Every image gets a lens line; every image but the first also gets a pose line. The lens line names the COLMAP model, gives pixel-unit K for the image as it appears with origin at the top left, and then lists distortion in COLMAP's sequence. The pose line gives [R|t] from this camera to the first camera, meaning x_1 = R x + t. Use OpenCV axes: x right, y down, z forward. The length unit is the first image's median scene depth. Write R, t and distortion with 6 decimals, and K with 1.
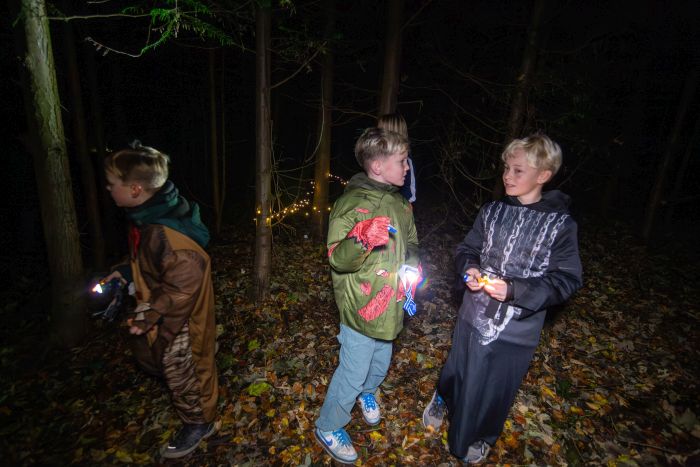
lens RADIAL K [[338.6, 0, 348.4], [0, 338.6, 233.7], [0, 0, 1]] dist [-0.021451, -0.000254]
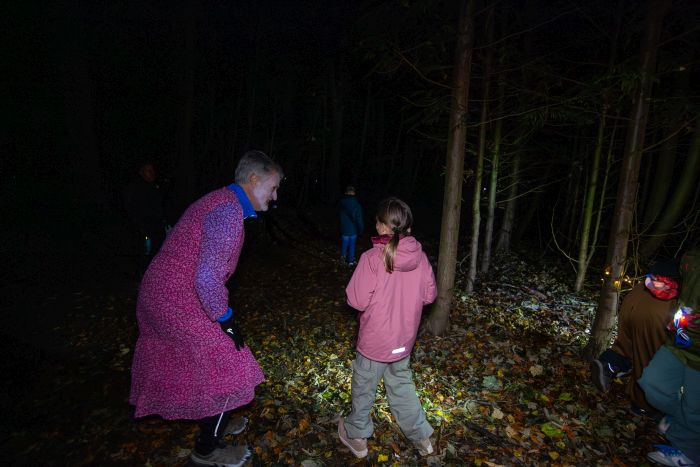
lens RADIAL K [[338.6, 0, 349.4], [0, 338.6, 234.4], [0, 0, 1]] dist [-0.021451, -0.000254]
pose [[0.496972, 0.104712, -0.861426, 0.267608], [-0.218264, 0.975862, -0.007298, -0.004587], [0.839869, 0.191645, 0.507831, -0.208610]]
